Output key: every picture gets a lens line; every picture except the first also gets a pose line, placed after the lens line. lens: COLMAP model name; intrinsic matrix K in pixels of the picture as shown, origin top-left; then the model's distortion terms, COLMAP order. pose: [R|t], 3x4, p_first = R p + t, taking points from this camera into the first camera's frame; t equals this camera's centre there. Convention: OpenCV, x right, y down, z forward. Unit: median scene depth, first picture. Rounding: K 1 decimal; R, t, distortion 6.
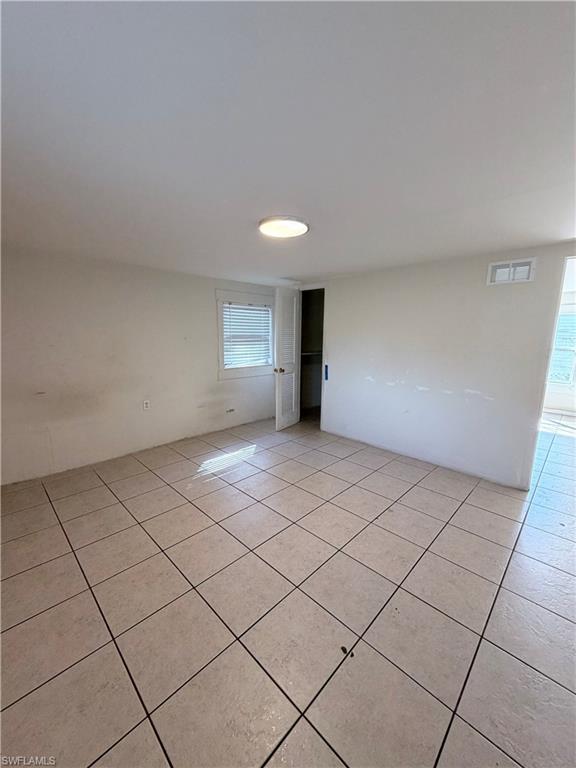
lens RADIAL K [[307.3, 0, 289.4], [0, 307.3, 384.3], [0, 0, 1]] dist [0.002795, 0.000416]
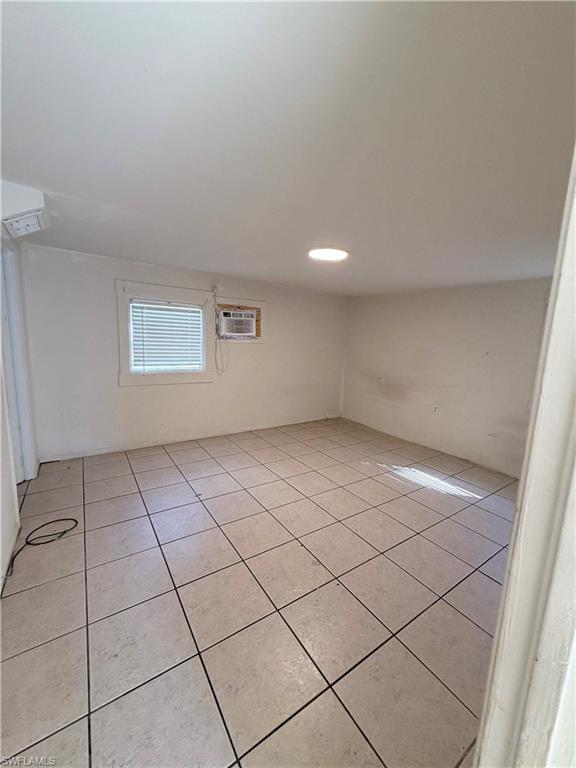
lens RADIAL K [[307.3, 0, 289.2], [0, 307.3, 384.2], [0, 0, 1]] dist [0.002795, 0.000416]
pose [[-0.216130, 0.128432, -0.967881, 0.720782], [-0.210858, 0.961778, 0.174707, -0.104180], [0.953324, 0.241845, -0.180788, 0.671181]]
